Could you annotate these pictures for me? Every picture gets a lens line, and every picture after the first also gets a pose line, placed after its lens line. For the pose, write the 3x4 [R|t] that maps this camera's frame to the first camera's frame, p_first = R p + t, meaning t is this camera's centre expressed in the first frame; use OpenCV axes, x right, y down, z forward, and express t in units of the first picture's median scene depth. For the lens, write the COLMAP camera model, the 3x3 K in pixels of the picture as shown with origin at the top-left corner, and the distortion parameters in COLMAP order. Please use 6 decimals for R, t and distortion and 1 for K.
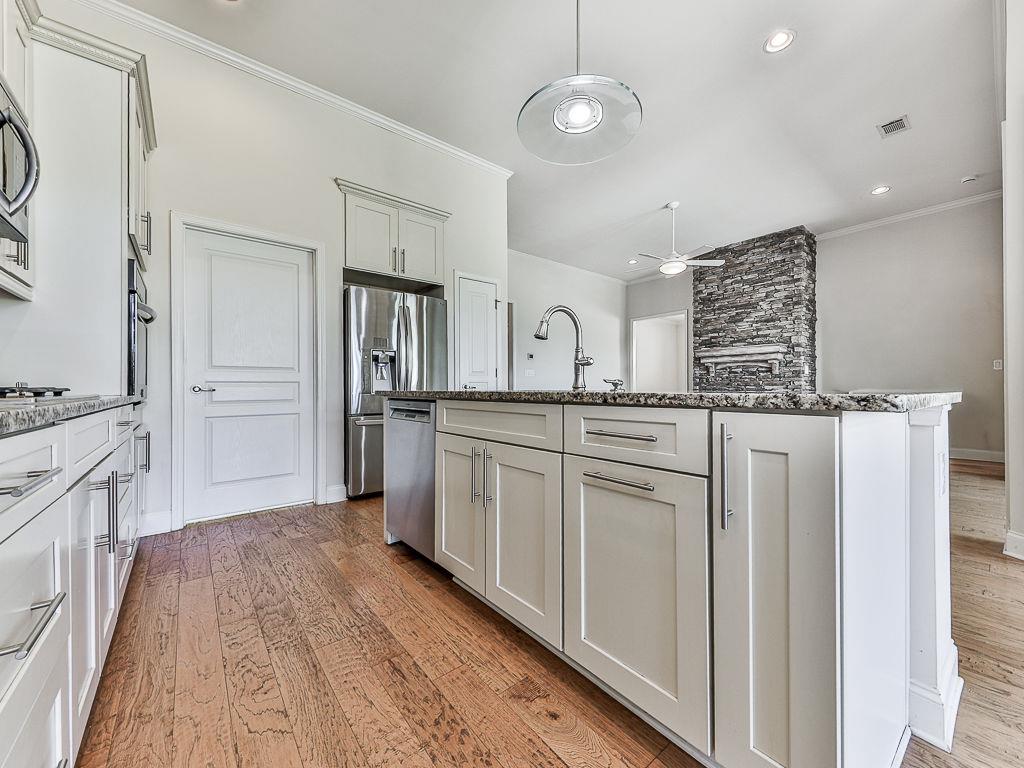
lens RADIAL K [[393.6, 0, 518.6], [0, 393.6, 383.8], [0, 0, 1]] dist [0.012486, -0.002311]
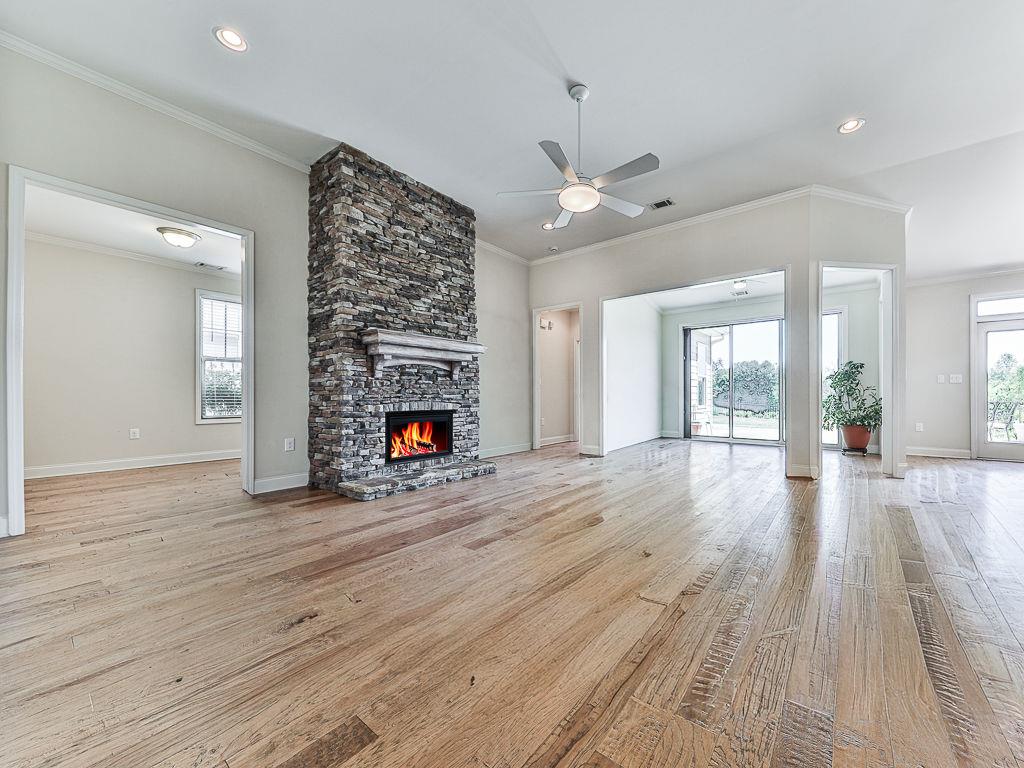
lens RADIAL K [[393.6, 0, 552.4], [0, 393.6, 397.5], [0, 0, 1]] dist [0.012486, -0.002311]
pose [[-0.238036, 0.002800, 0.971252, -0.155273], [-0.010263, 0.999933, -0.005397, 0.012088], [-0.971202, -0.011252, -0.237991, 0.979053]]
